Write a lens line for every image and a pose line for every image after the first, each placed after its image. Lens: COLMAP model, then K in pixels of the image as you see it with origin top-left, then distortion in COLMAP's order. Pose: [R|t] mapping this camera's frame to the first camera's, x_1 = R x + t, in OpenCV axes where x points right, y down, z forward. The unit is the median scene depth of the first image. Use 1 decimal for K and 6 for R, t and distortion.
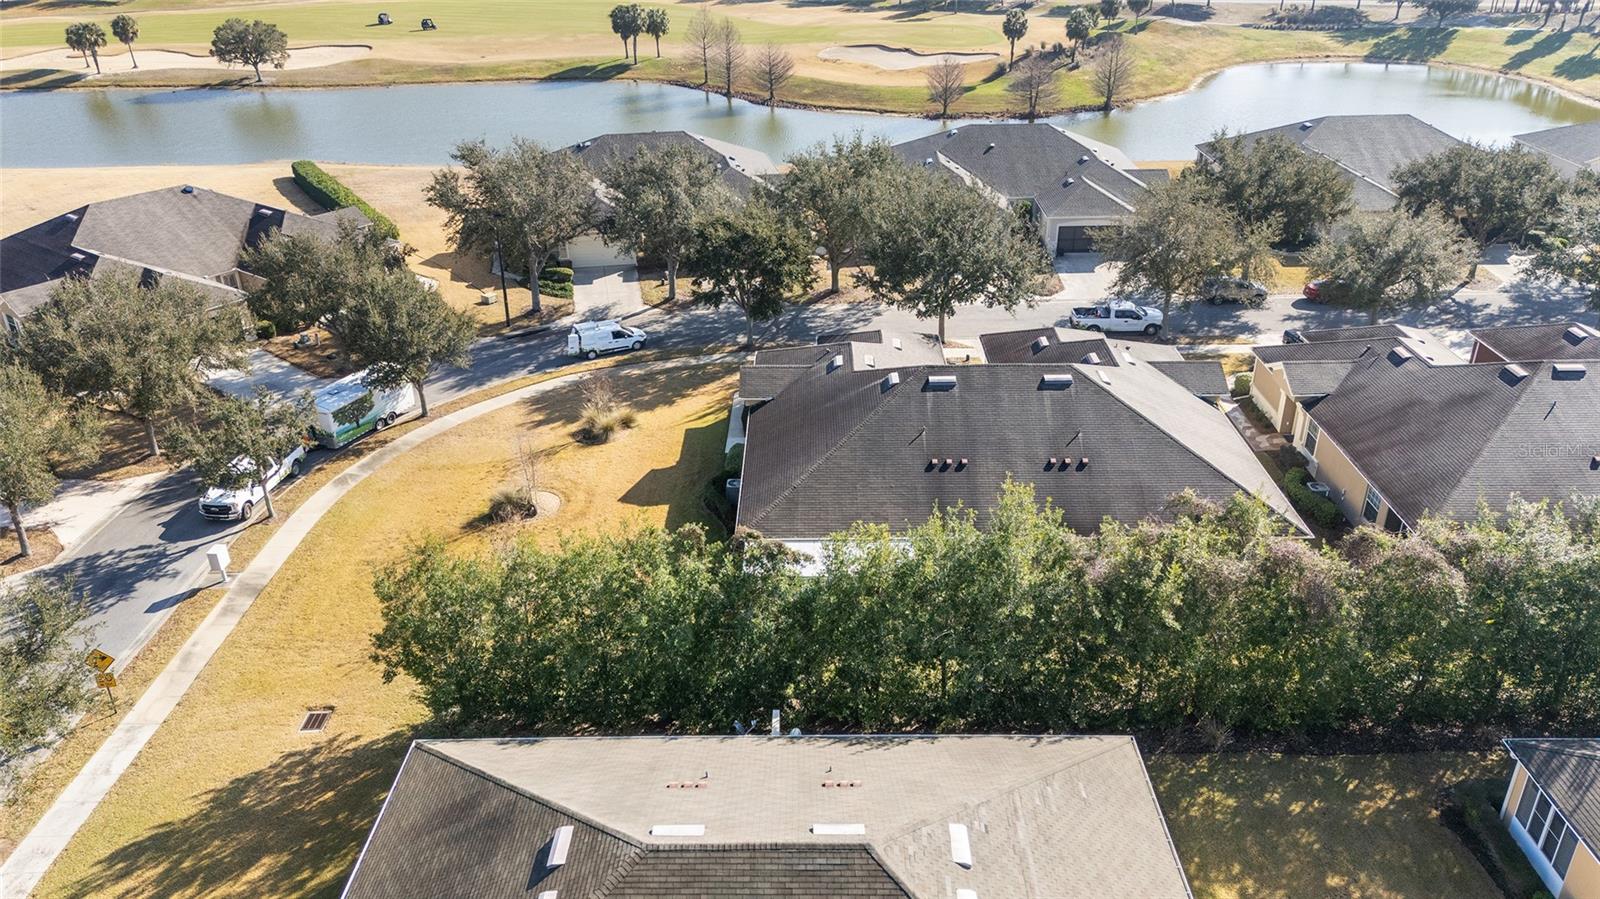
lens RADIAL K [[1181.1, 0, 799.2], [0, 1181.1, 443.2], [0, 0, 1]] dist [0.073953, -0.066925]
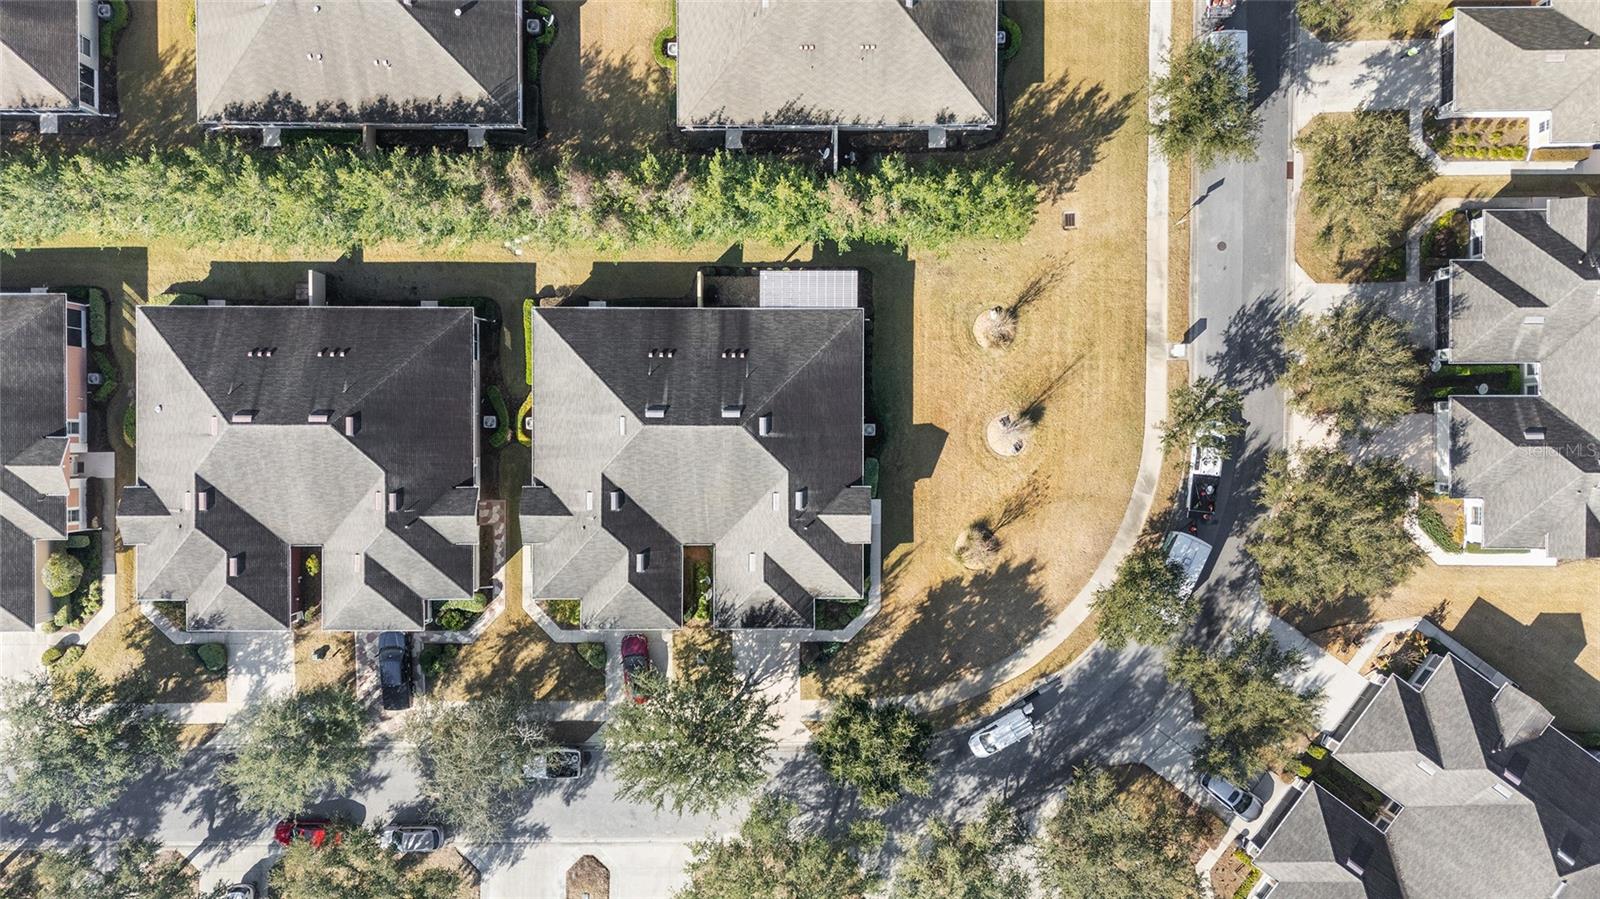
lens RADIAL K [[1181.1, 0, 799.2], [0, 1181.1, 443.2], [0, 0, 1]] dist [0.073953, -0.066925]
pose [[-0.999682, 0.009069, 0.023524, 0.000789], [0.017076, -0.442871, 0.896423, -1.023841], [0.018548, 0.896539, 0.442575, 0.272509]]
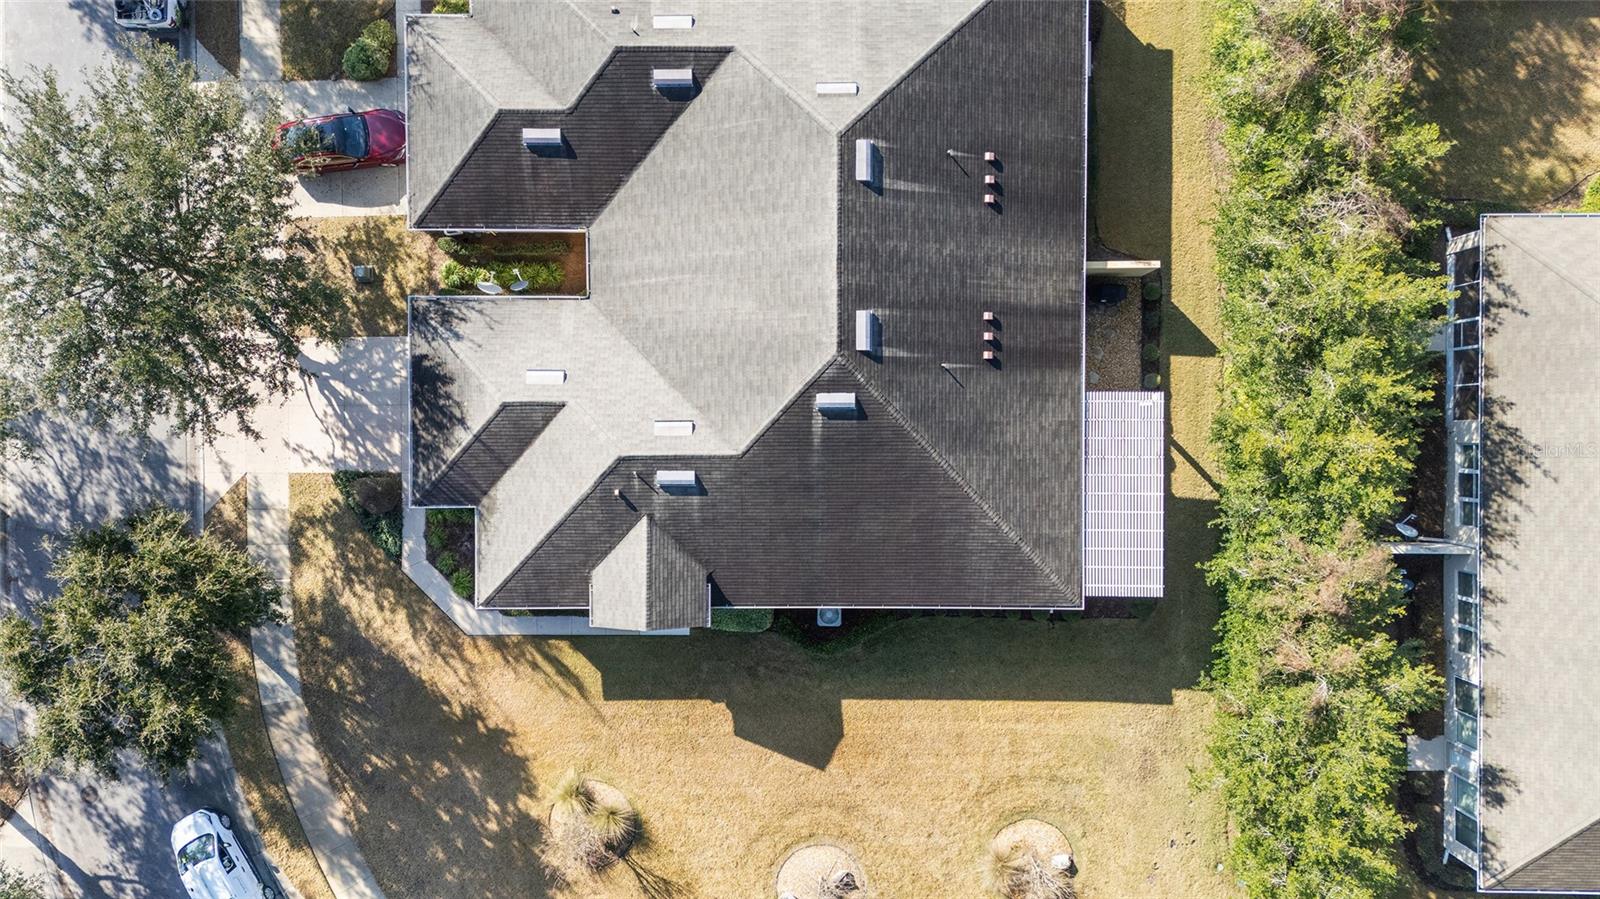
lens RADIAL K [[1181.1, 0, 799.2], [0, 1181.1, 443.2], [0, 0, 1]] dist [0.073953, -0.066925]
pose [[-0.008912, -0.999954, 0.003421, 0.040317], [0.463029, -0.001094, 0.886342, -0.487607], [-0.886298, 0.009483, 0.463018, 0.524098]]
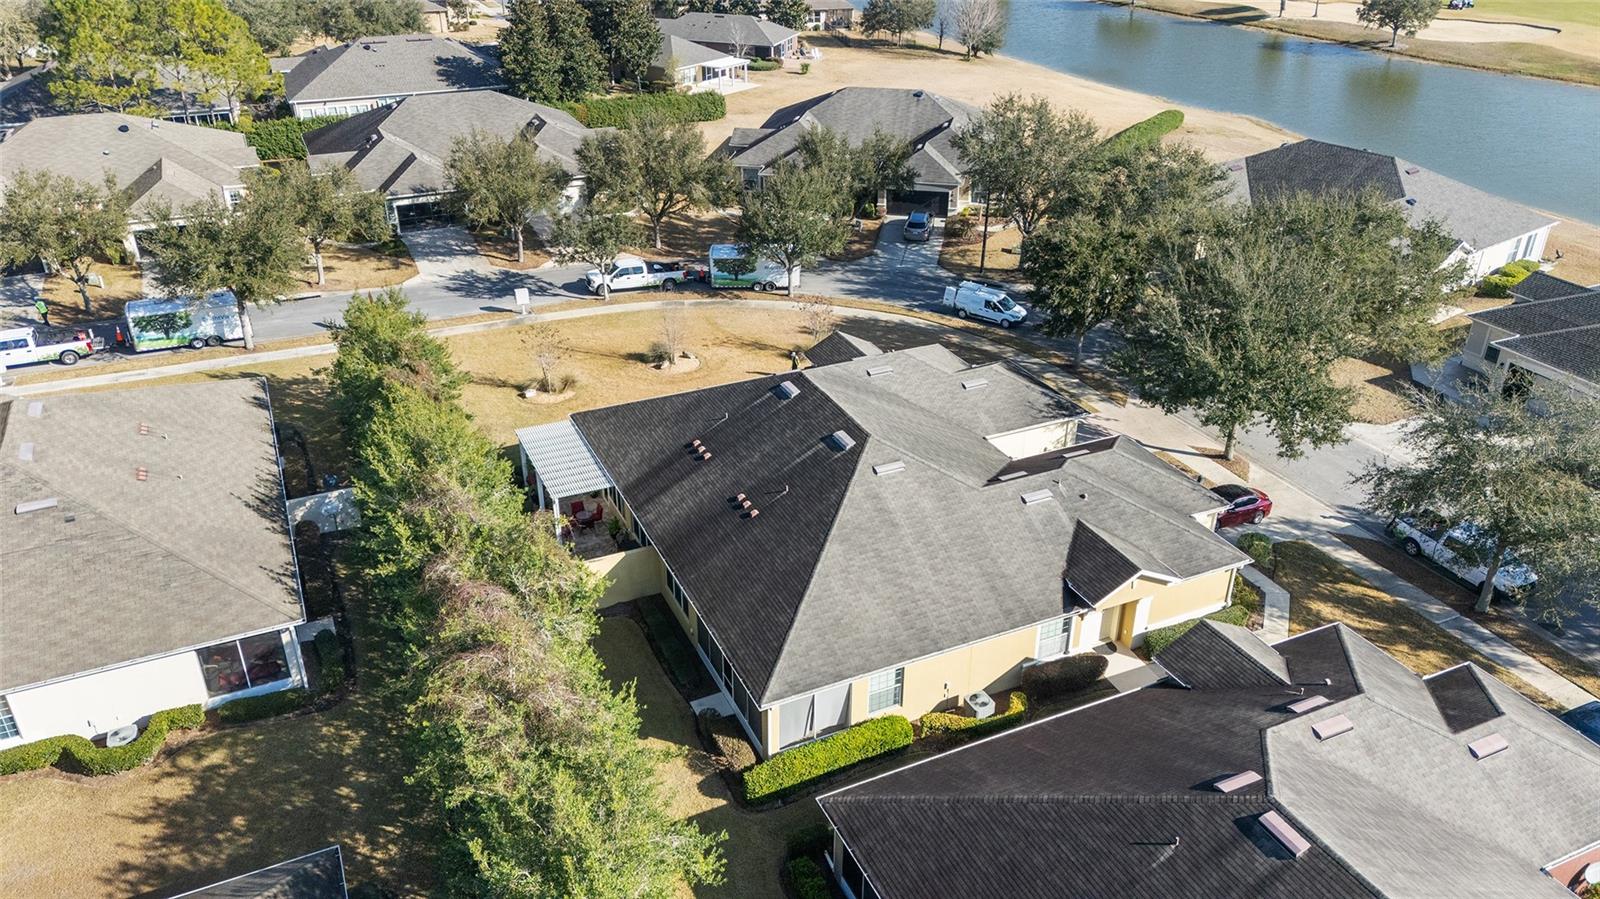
lens RADIAL K [[1181.1, 0, 799.2], [0, 1181.1, 443.2], [0, 0, 1]] dist [0.073953, -0.066925]
pose [[0.426230, 0.434032, -0.793691, 0.649505], [-0.408488, 0.875179, 0.259227, -0.191385], [0.807134, 0.213723, 0.550324, 0.361637]]
